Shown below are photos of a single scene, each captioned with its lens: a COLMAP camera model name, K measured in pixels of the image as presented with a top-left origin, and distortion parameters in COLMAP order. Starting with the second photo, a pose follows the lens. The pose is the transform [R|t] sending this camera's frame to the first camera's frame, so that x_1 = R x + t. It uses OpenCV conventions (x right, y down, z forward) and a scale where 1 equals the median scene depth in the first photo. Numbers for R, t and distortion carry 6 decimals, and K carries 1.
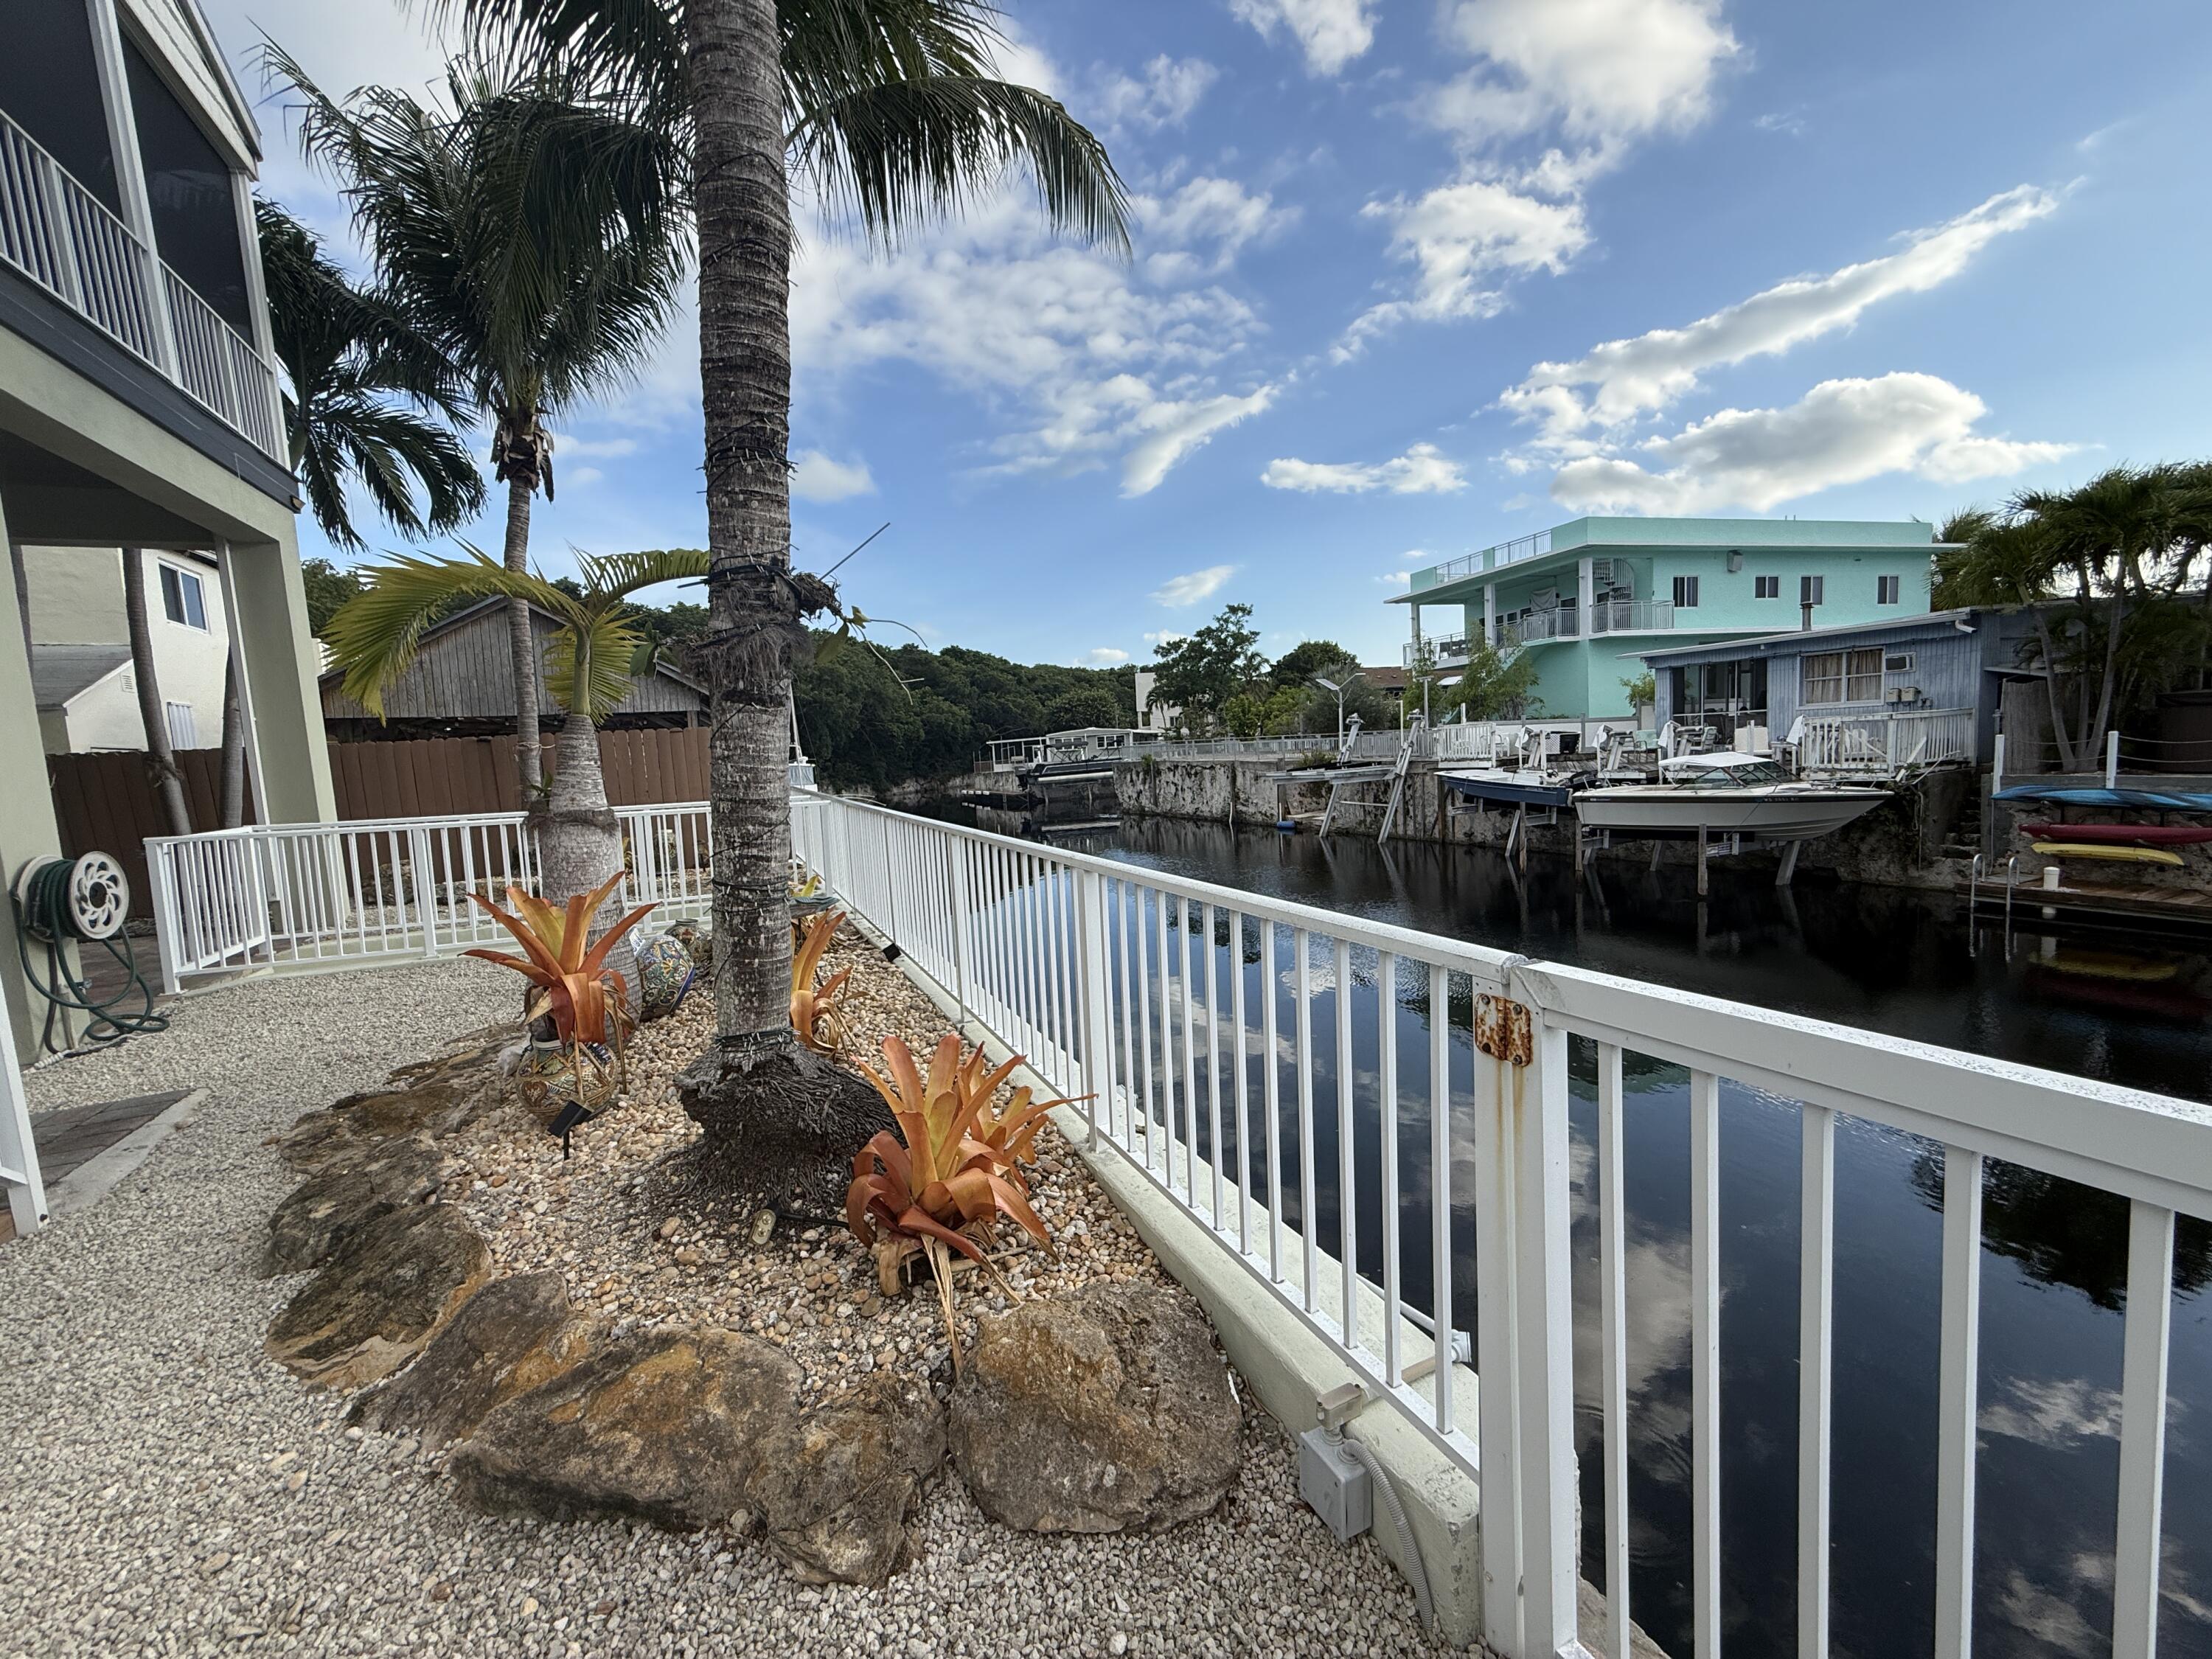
lens RADIAL K [[883.2, 0, 1095.2], [0, 883.2, 828.8], [0, 0, 1]] dist [0.000496, 0.000257]
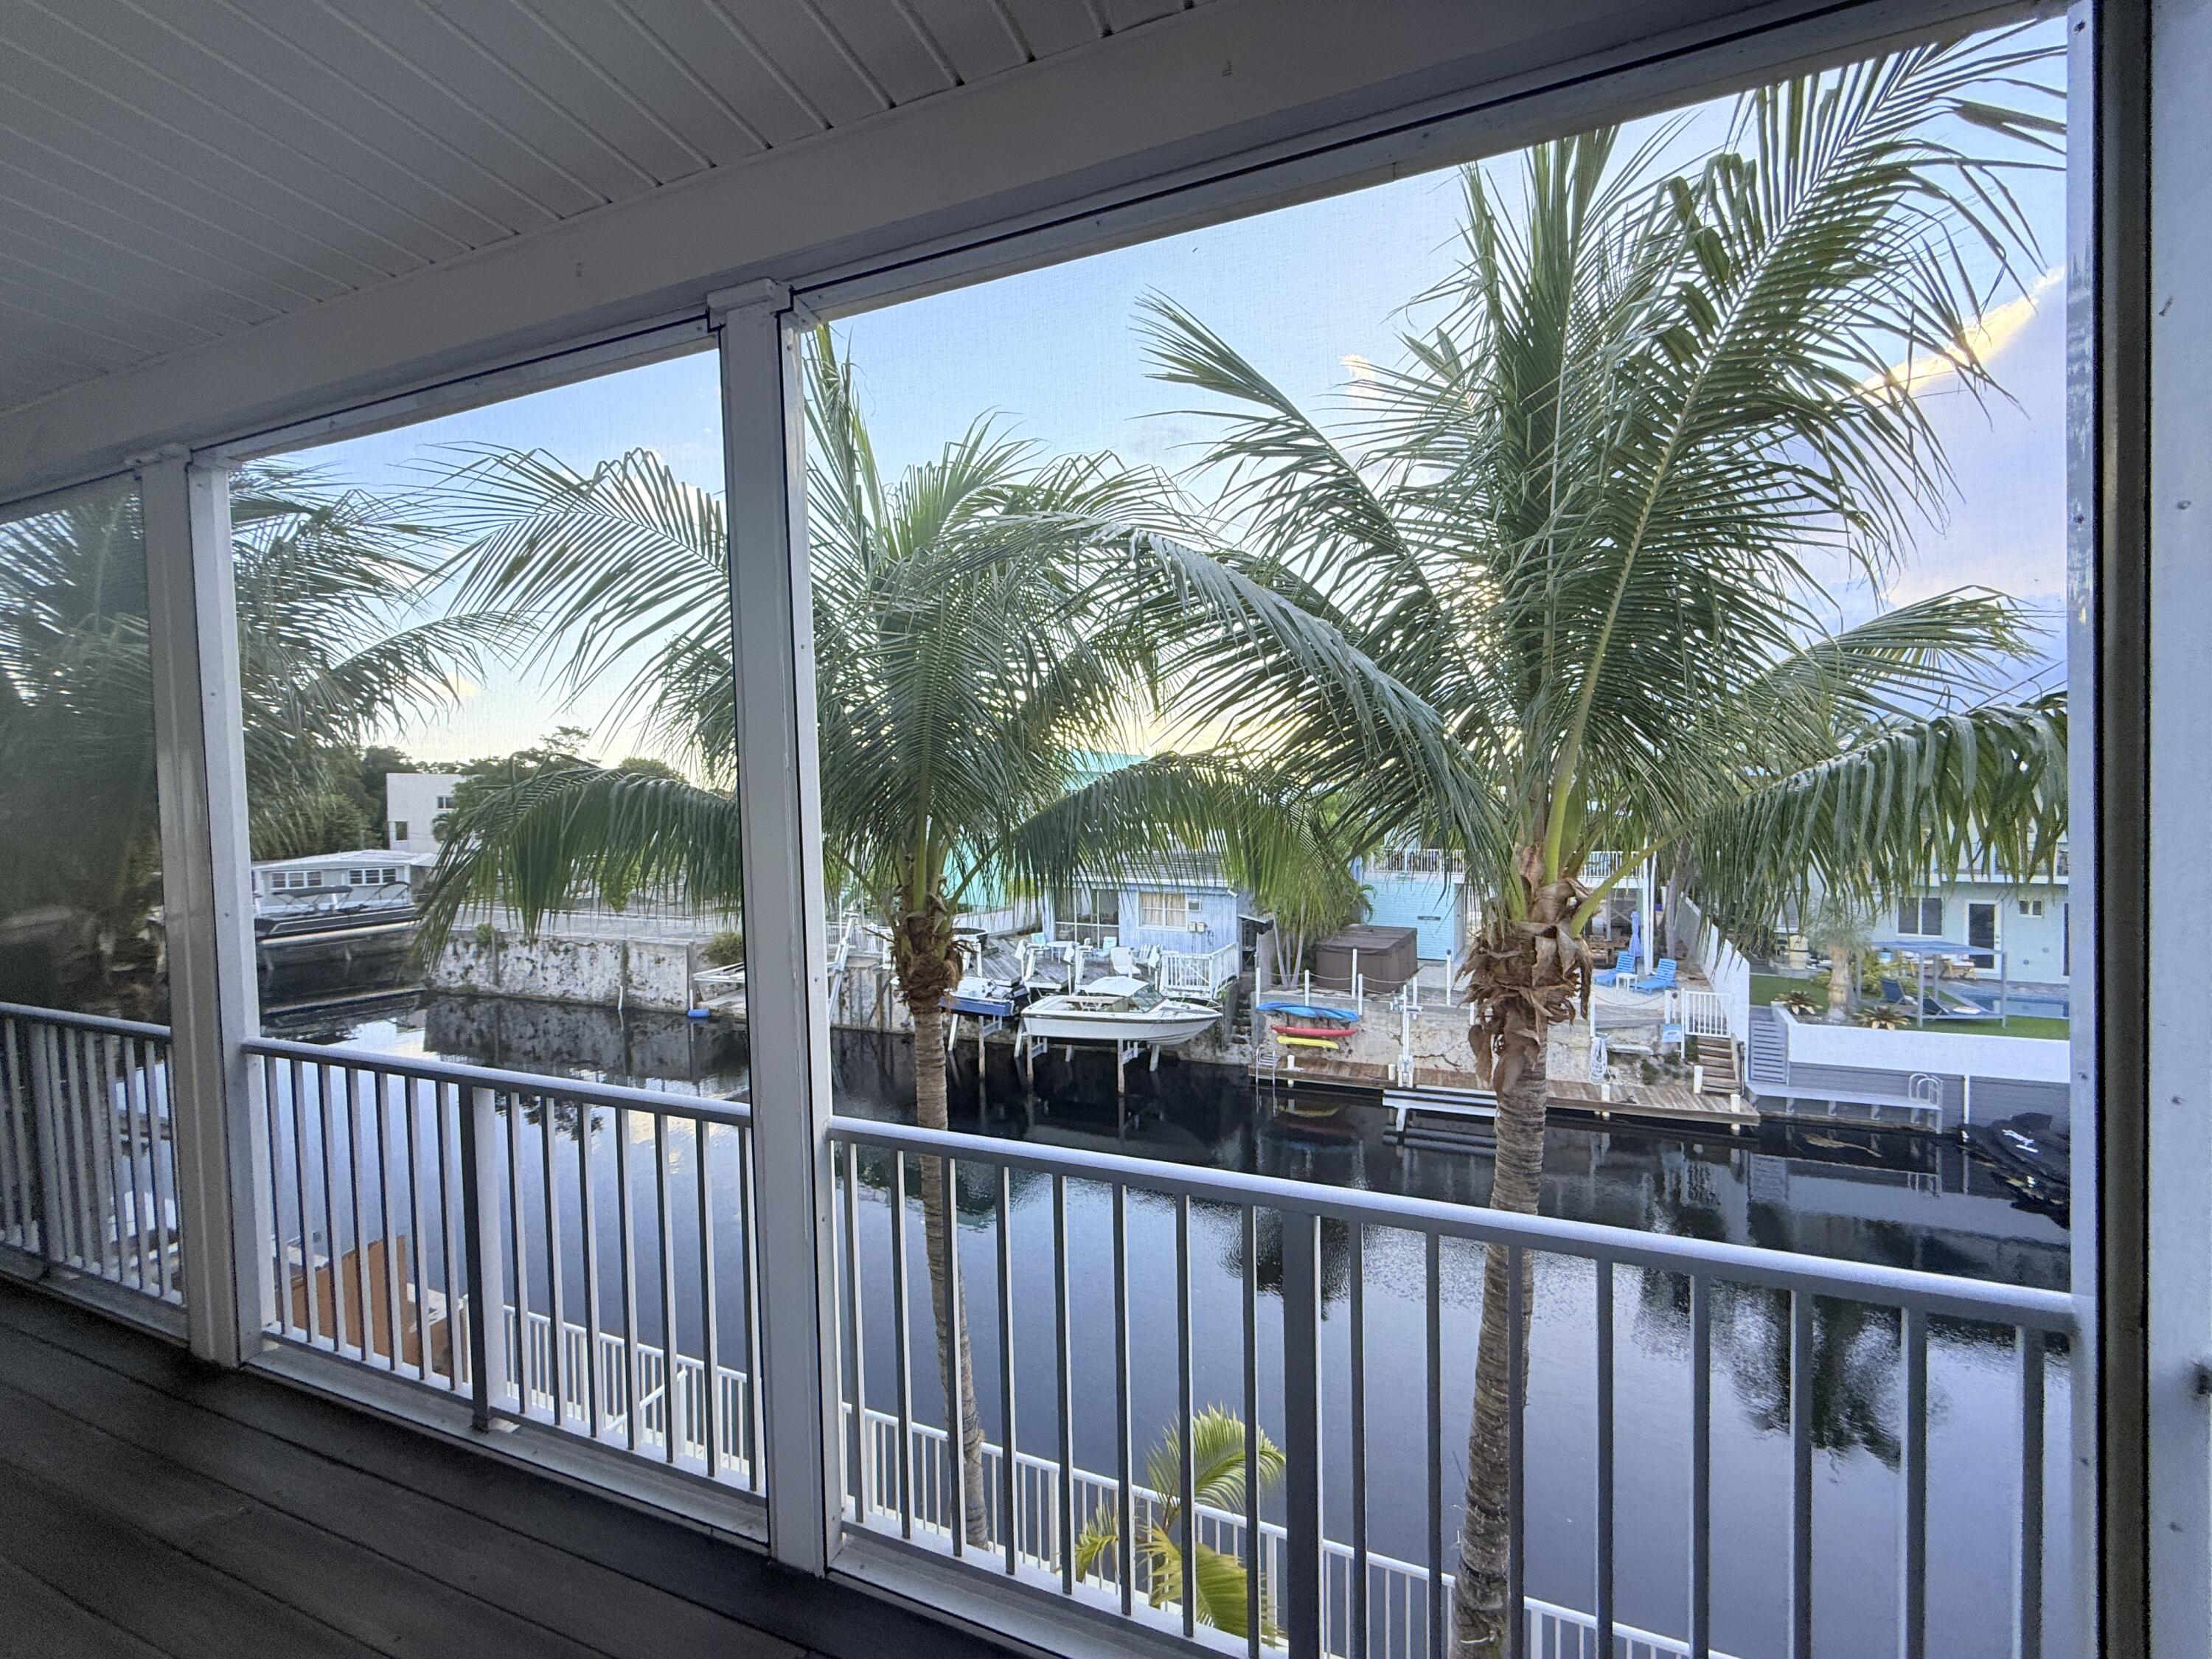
lens RADIAL K [[883.2, 0, 1100.1], [0, 883.2, 829.8], [0, 0, 1]] dist [0.000496, 0.000257]
pose [[0.708426, 0.031089, 0.705100, -1.186928], [0.035105, 0.996241, -0.079196, -0.867804], [-0.704912, 0.080858, 0.704671, 0.159564]]
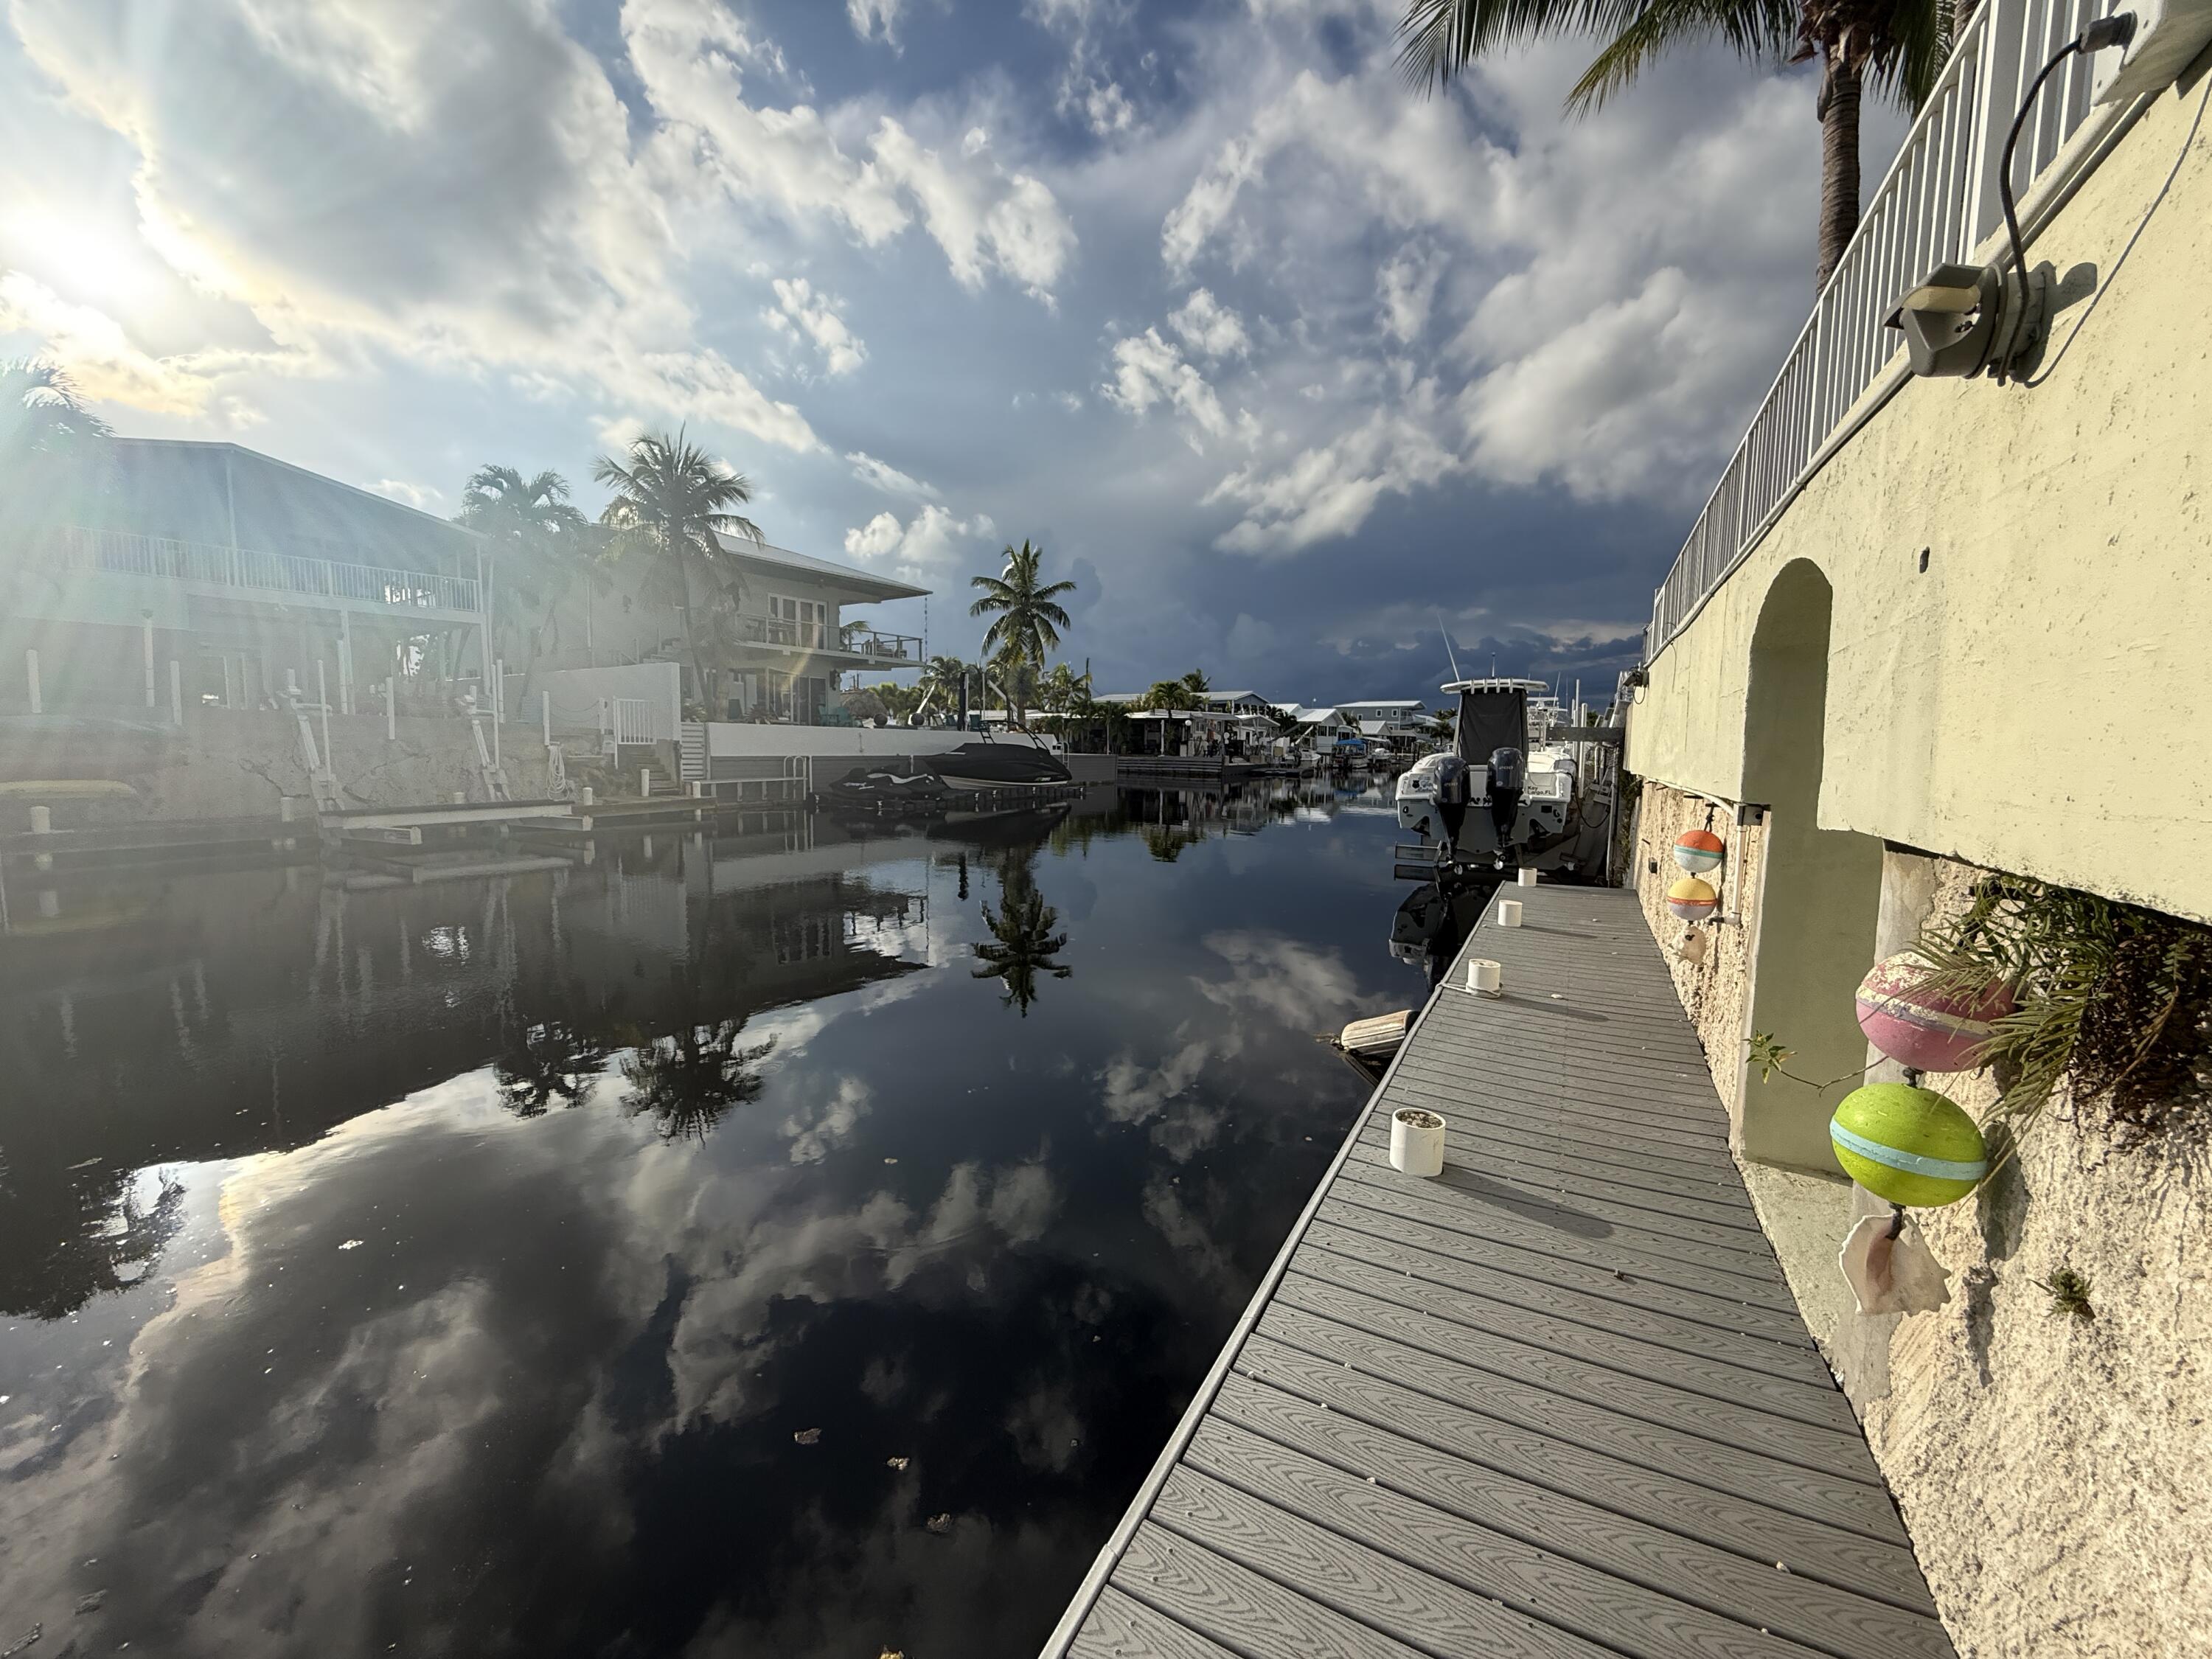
lens RADIAL K [[883.2, 0, 1099.9], [0, 883.2, 826.1], [0, 0, 1]] dist [0.000496, 0.000257]
pose [[-0.618236, -0.023336, 0.785646, -0.576011], [0.091190, 0.990679, 0.101186, 0.226236], [-0.780684, 0.134200, -0.610346, 2.443447]]
